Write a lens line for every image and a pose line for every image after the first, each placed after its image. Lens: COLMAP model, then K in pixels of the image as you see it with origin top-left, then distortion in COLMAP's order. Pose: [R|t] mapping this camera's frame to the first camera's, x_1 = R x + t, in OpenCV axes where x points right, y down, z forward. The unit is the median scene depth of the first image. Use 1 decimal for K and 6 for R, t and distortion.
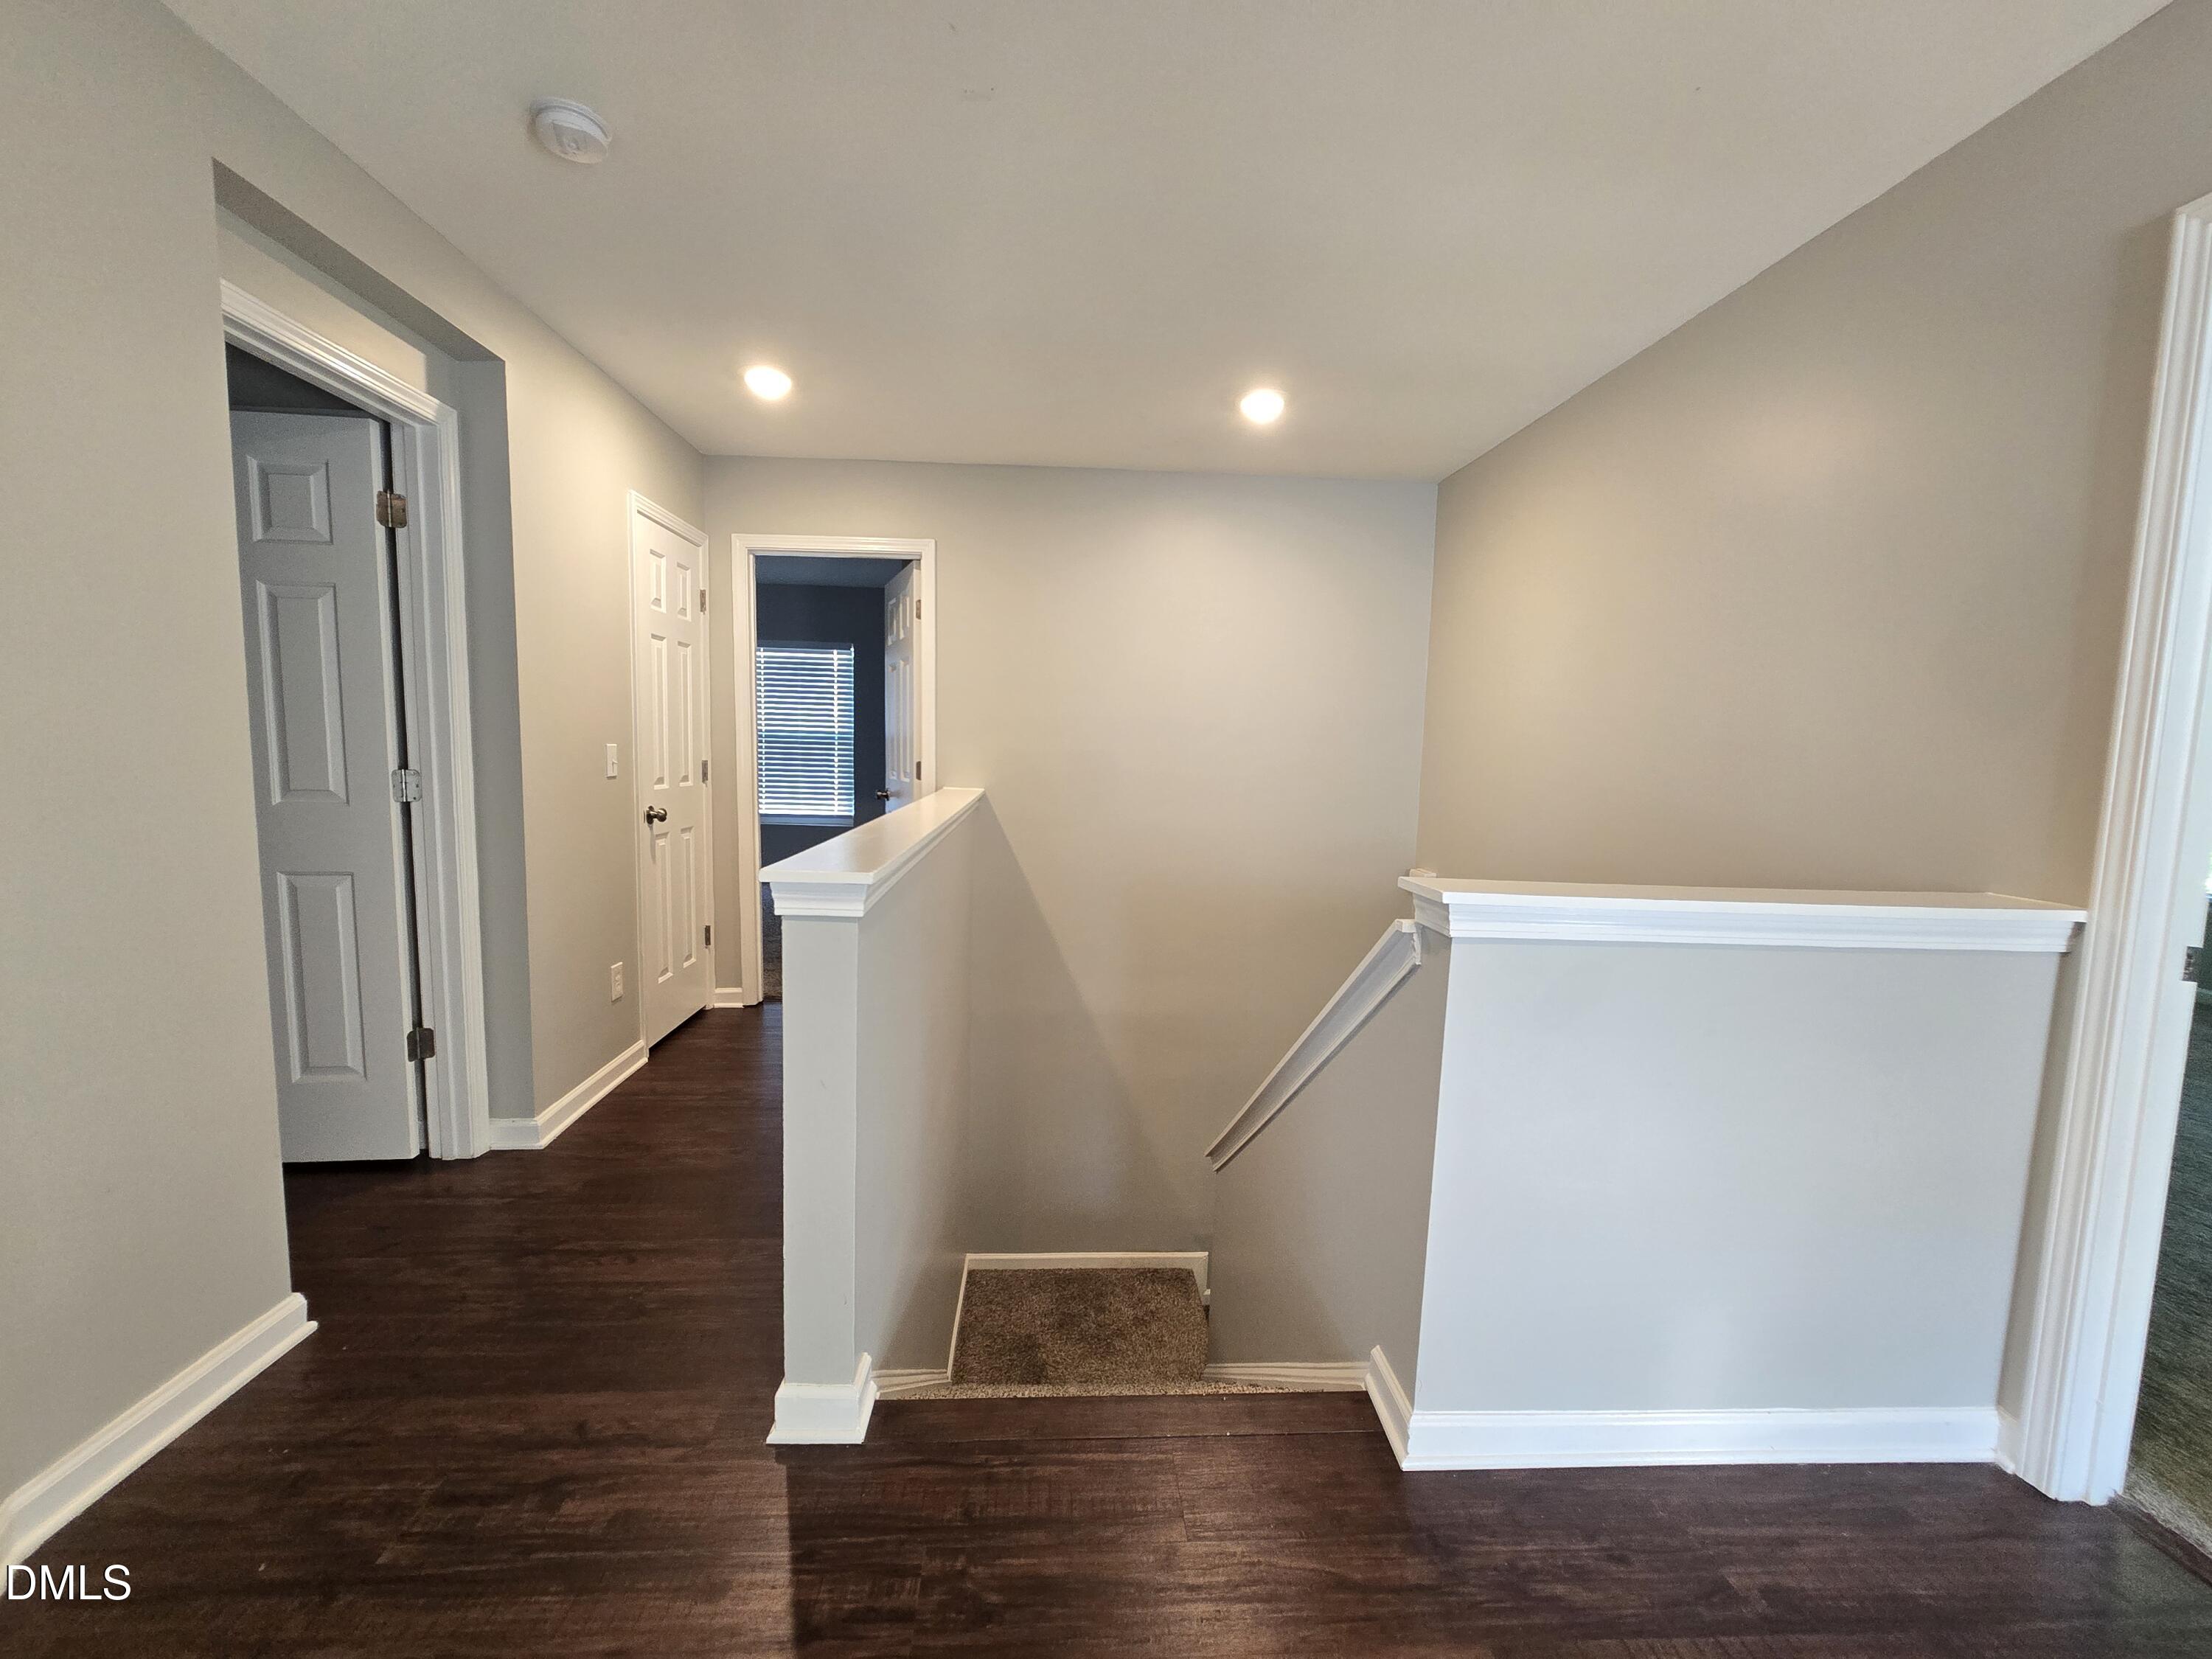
lens RADIAL K [[910.3, 0, 1100.0], [0, 910.3, 832.9], [0, 0, 1]] dist [-0.001235, 0.000149]
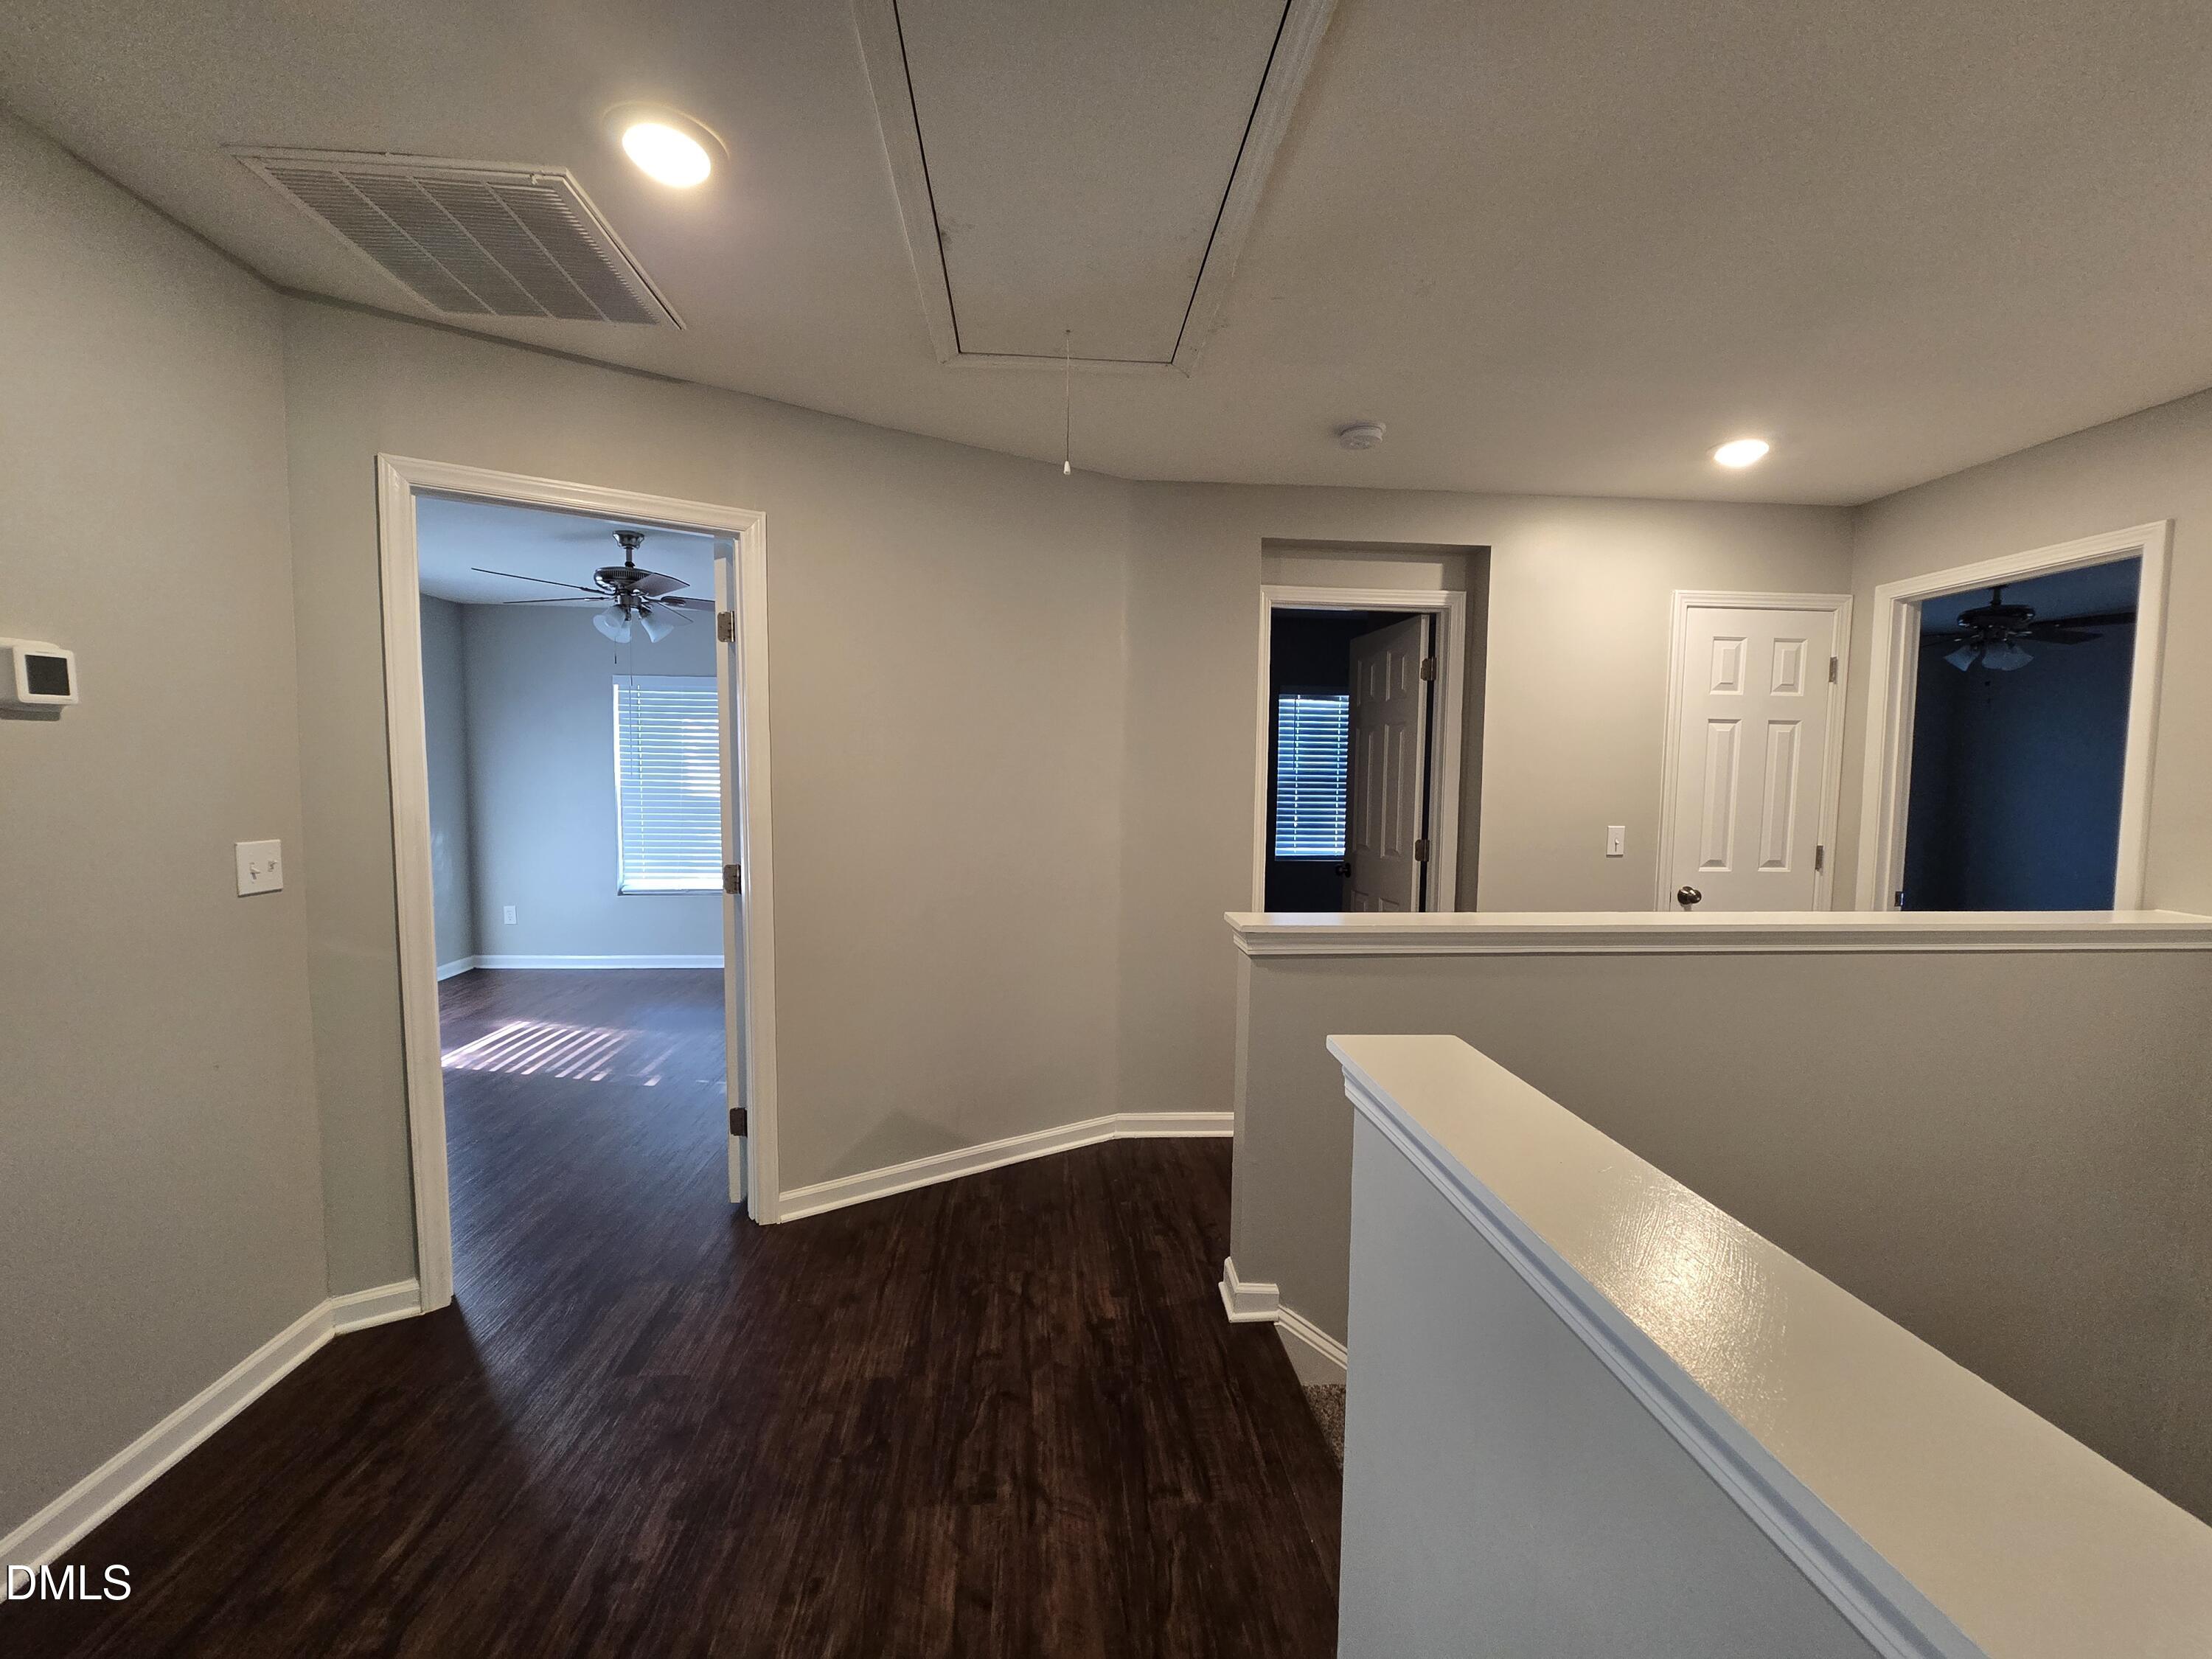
lens RADIAL K [[910.3, 0, 1100.0], [0, 910.3, 832.9], [0, 0, 1]] dist [-0.001235, 0.000149]
pose [[0.020990, 0.040599, -0.998955, 1.128977], [-0.107379, 0.993487, 0.038121, -0.125396], [0.993997, 0.106467, 0.025212, 0.680083]]
